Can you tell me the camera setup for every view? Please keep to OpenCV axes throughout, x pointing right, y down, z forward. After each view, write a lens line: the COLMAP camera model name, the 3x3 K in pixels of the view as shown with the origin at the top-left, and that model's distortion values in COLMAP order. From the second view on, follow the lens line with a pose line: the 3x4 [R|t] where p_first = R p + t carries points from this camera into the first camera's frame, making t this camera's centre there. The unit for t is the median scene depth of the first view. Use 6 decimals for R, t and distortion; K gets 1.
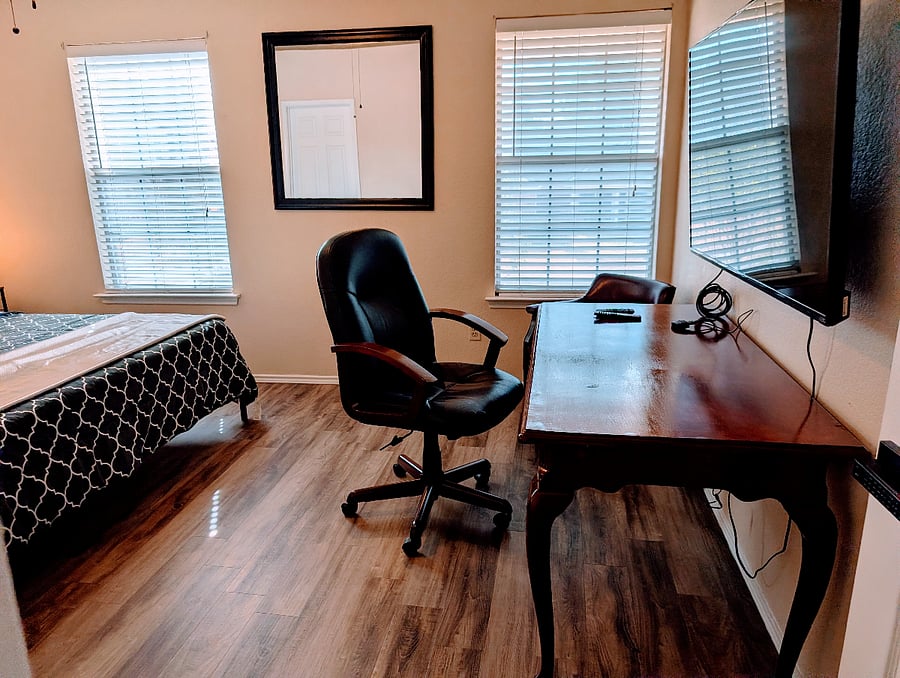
lens RADIAL K [[677.2, 0, 448.7], [0, 677.2, 341.4], [0, 0, 1]] dist [0.014809, -0.012030]
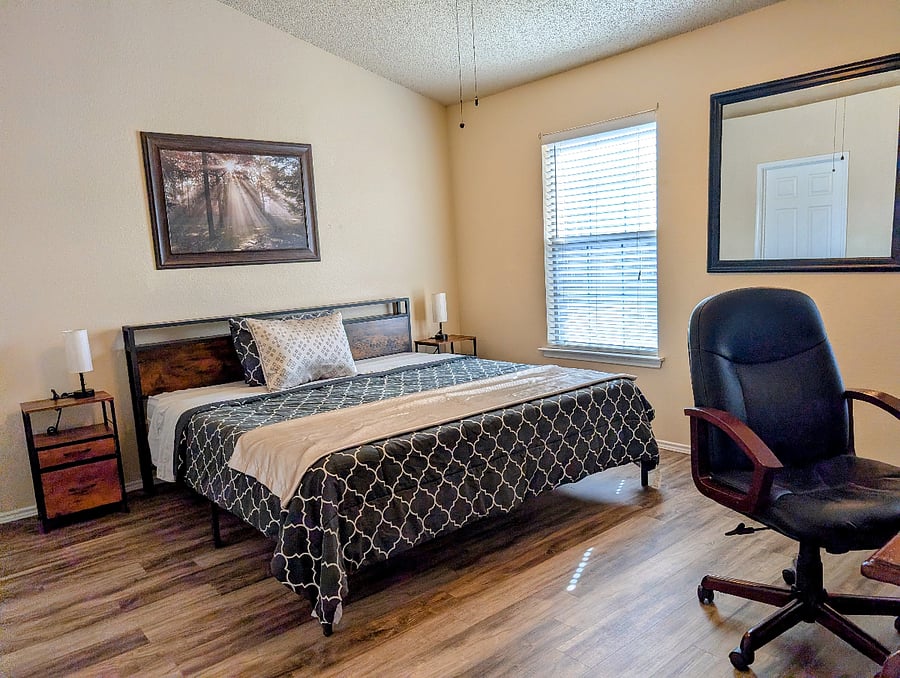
lens RADIAL K [[677.2, 0, 450.1], [0, 677.2, 342.0], [0, 0, 1]] dist [0.014809, -0.012030]
pose [[0.752277, 0.060695, -0.656046, 0.123671], [-0.129302, 0.989984, -0.056678, 0.003918], [0.646035, 0.127466, 0.752590, 0.075515]]
